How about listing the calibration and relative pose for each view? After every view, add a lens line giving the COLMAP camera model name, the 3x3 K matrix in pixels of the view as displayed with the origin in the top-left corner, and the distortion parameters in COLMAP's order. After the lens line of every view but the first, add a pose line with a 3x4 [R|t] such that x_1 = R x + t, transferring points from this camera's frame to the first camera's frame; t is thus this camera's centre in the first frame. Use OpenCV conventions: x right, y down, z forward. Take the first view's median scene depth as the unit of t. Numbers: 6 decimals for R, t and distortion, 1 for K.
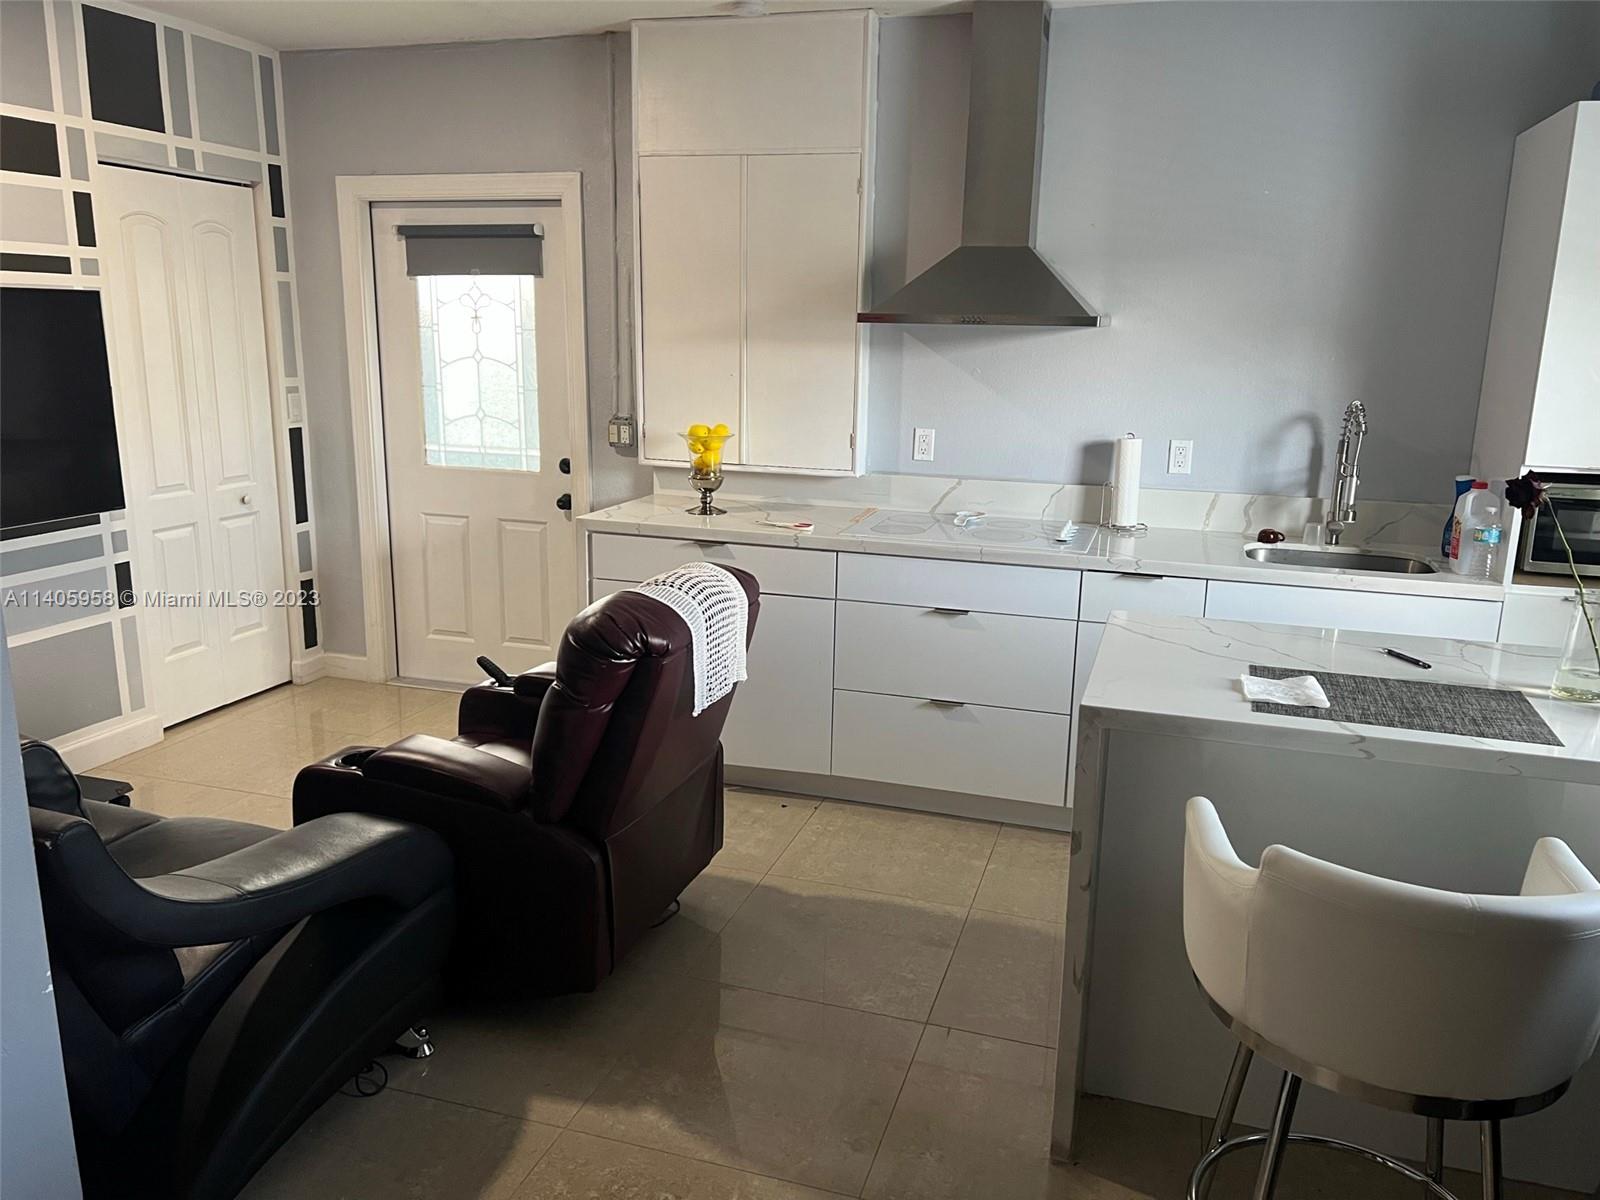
lens RADIAL K [[1199.8, 0, 800.0], [0, 1199.8, 600.0], [0, 0, 1]] dist [0.057391, -0.067143]
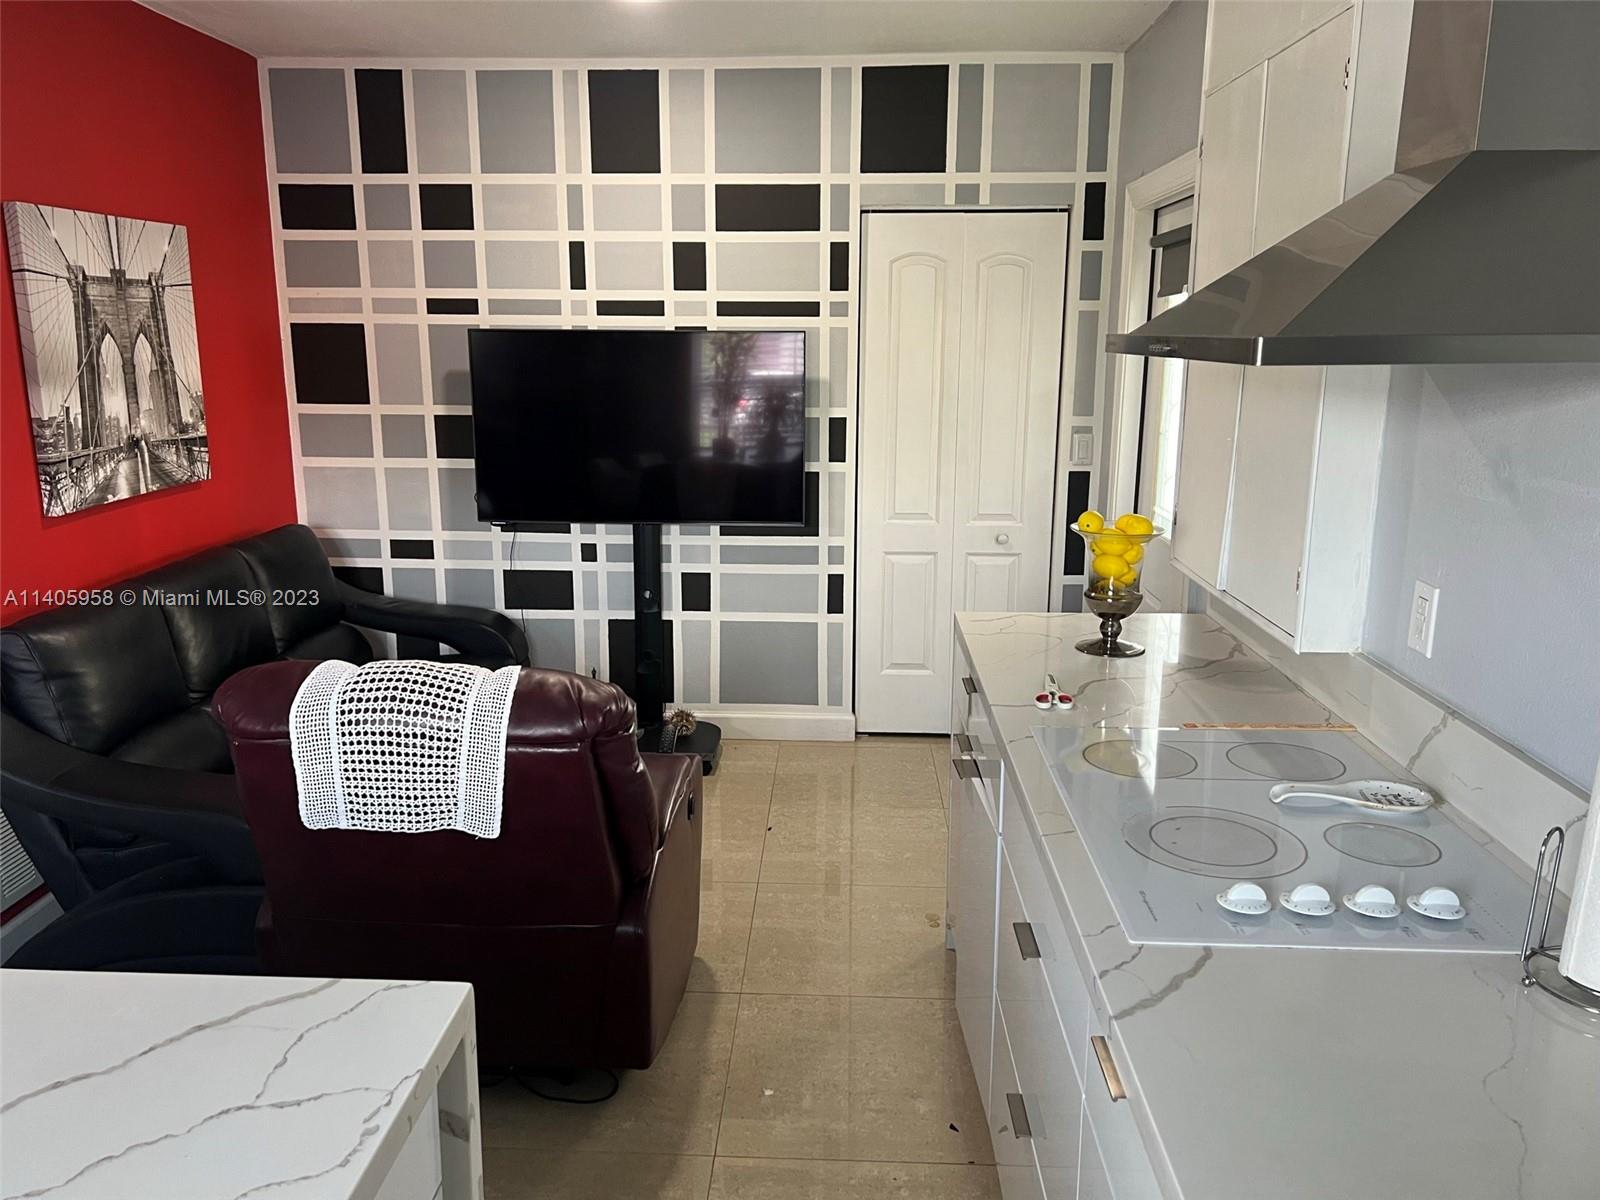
lens RADIAL K [[1175.4, 0, 794.5], [0, 1175.4, 607.5], [0, 0, 1]] dist [0.084882, -0.189400]
pose [[0.256248, 0.196016, -0.946528, 0.499462], [-0.210457, 0.967045, 0.143289, -0.160207], [0.943422, 0.162485, 0.289056, 0.710980]]
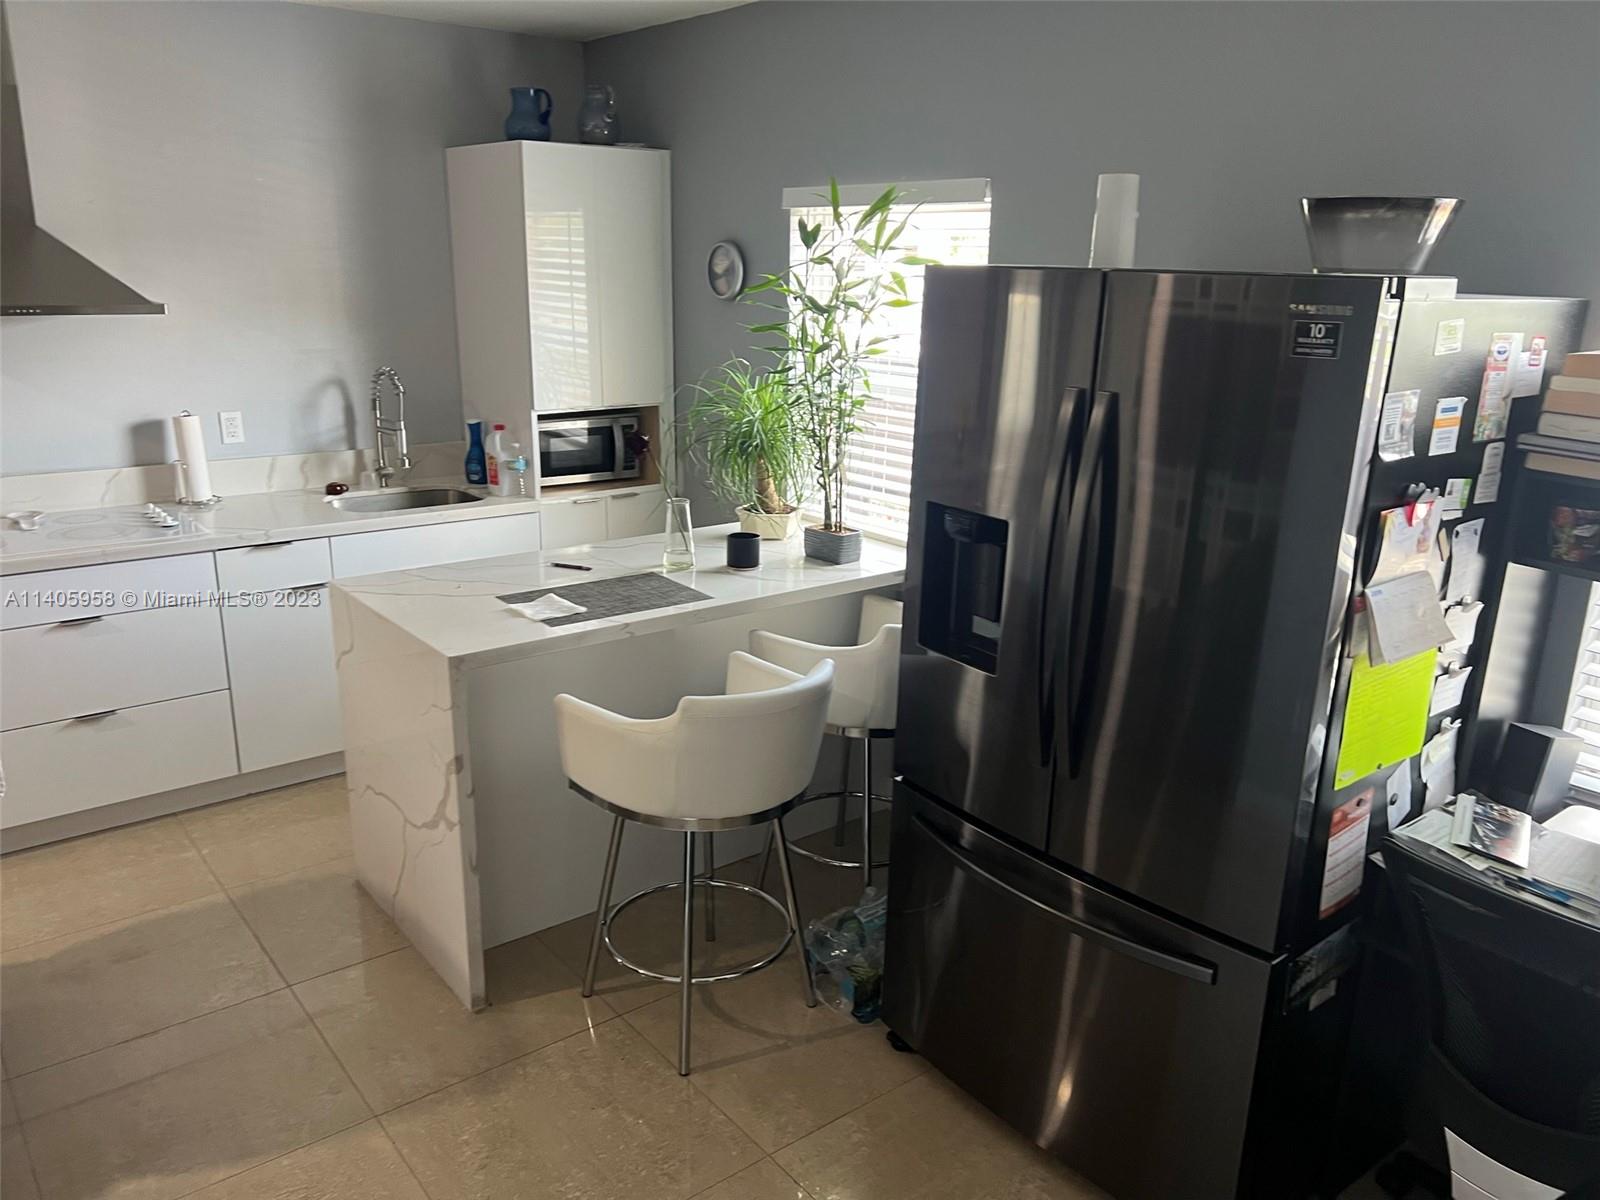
lens RADIAL K [[1200.5, 0, 802.2], [0, 1200.5, 621.0], [0, 0, 1]] dist [0.022149, 0.000641]
pose [[0.559830, -0.249363, 0.790195, -0.296408], [0.174990, 0.967714, 0.181407, -0.061361], [-0.809919, 0.036719, 0.585392, -0.019531]]
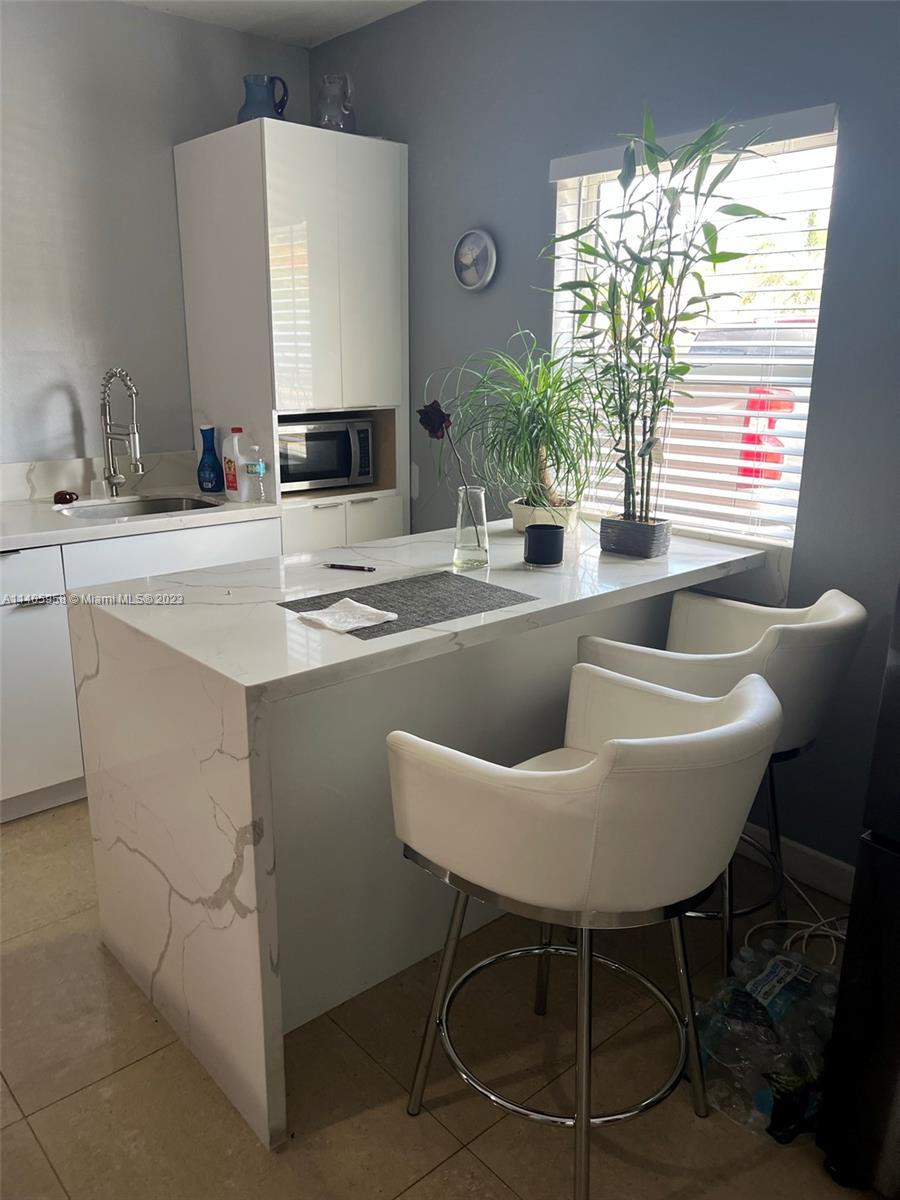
lens RADIAL K [[899.8, 0, 450.0], [0, 899.8, 600.0], [0, 0, 1]] dist [0.057391, -0.067143]
pose [[0.518434, -0.244612, 0.819385, -0.125166], [0.192413, 0.967010, 0.166941, -0.032939], [-0.833189, 0.071113, 0.548397, 0.268384]]
